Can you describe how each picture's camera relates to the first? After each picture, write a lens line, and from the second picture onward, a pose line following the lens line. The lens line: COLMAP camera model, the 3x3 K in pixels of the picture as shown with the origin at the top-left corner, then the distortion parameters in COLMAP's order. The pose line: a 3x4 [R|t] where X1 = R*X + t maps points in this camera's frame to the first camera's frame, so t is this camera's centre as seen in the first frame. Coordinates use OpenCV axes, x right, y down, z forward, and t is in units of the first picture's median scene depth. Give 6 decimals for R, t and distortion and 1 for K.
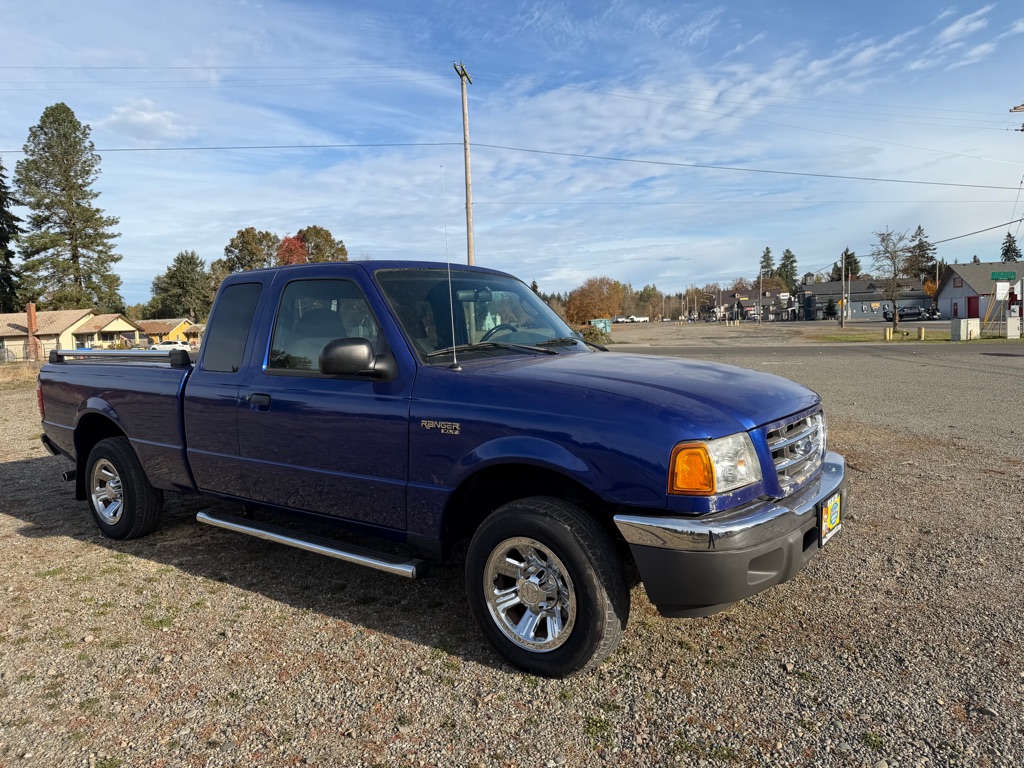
lens RADIAL K [[716.4, 0, 520.1], [0, 716.4, 378.6], [0, 0, 1]] dist [0.023677, -0.030290]
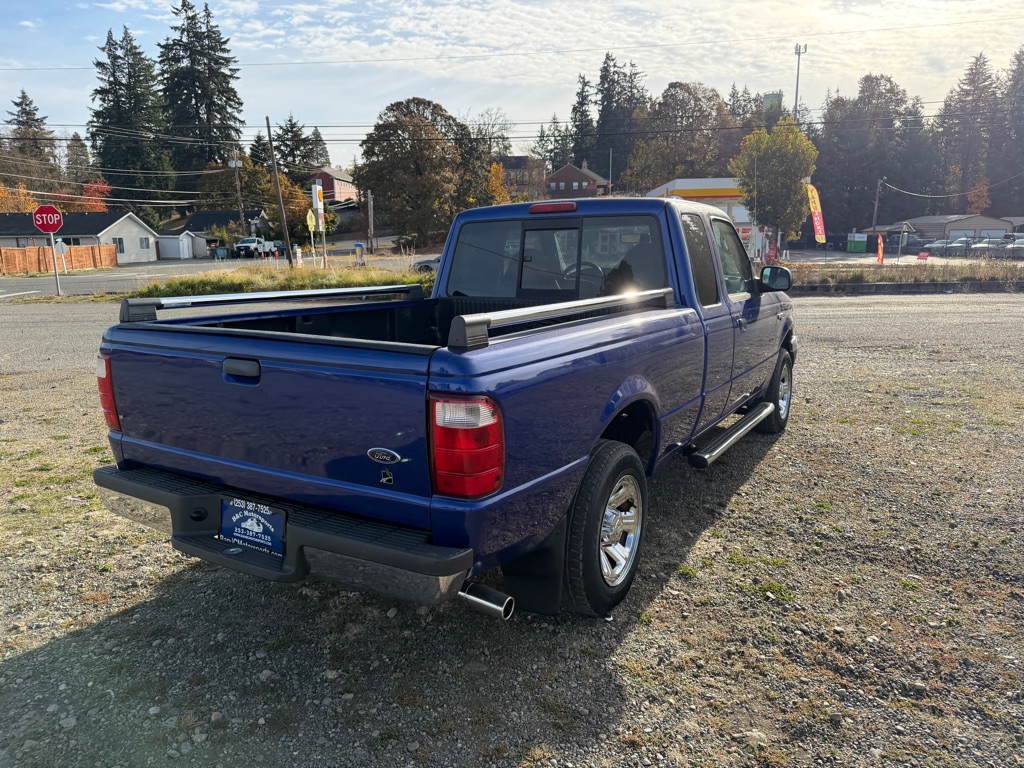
lens RADIAL K [[721.2, 0, 512.1], [0, 721.2, 378.3], [0, 0, 1]] dist [0.018146, -0.027287]
pose [[-0.087251, -0.141309, 0.986113, -1.140820], [0.083077, 0.985408, 0.148559, -0.061050], [-0.992716, 0.094885, -0.074239, 1.124575]]
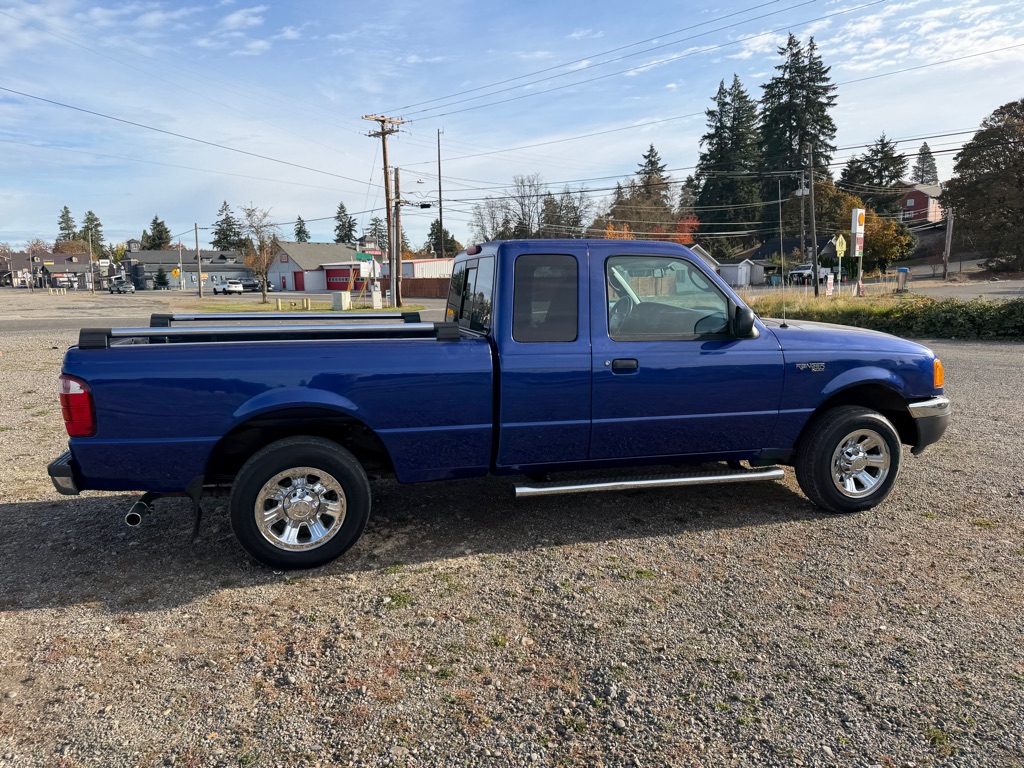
lens RADIAL K [[711.1, 0, 512.4], [0, 711.1, 384.9], [0, 0, 1]] dist [0.025410, -0.030233]
pose [[0.631800, -0.086133, 0.770331, -1.009776], [0.046999, 0.996235, 0.072845, -0.018466], [-0.773705, -0.009819, 0.633470, 0.343126]]
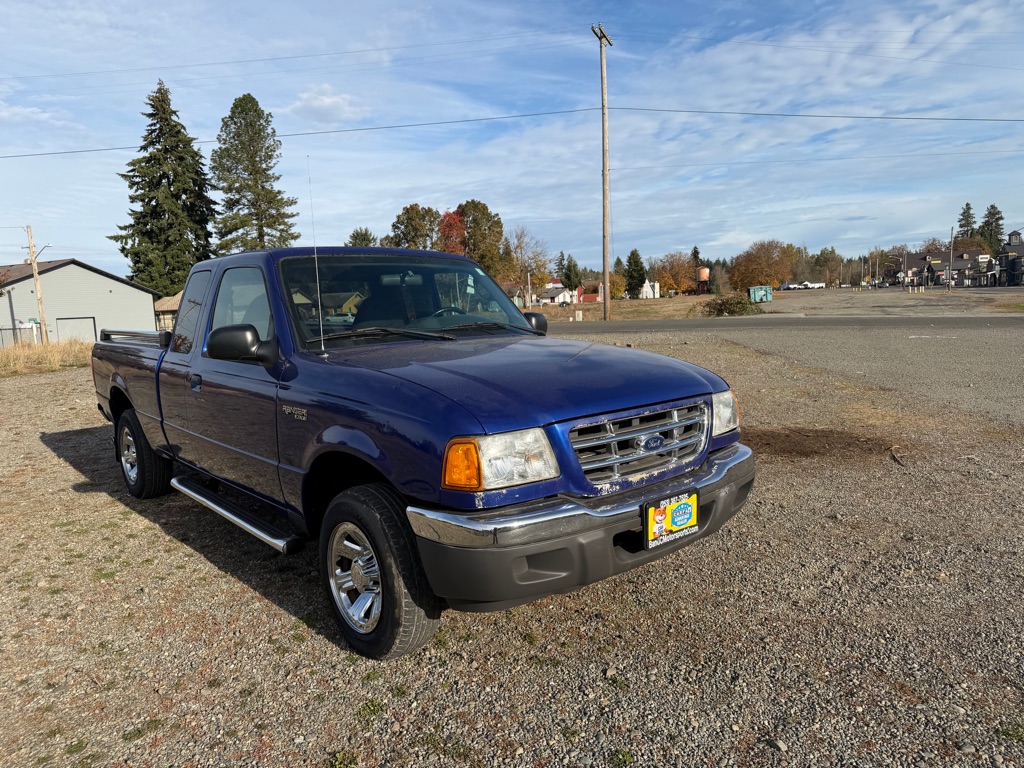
lens RADIAL K [[717.9, 0, 519.8], [0, 717.9, 383.9], [0, 0, 1]] dist [0.020075, -0.027700]
pose [[0.975655, 0.018508, -0.218528, 0.273842], [-0.007658, 0.998700, 0.050395, -0.017980], [0.219177, -0.047494, 0.974529, 0.033927]]
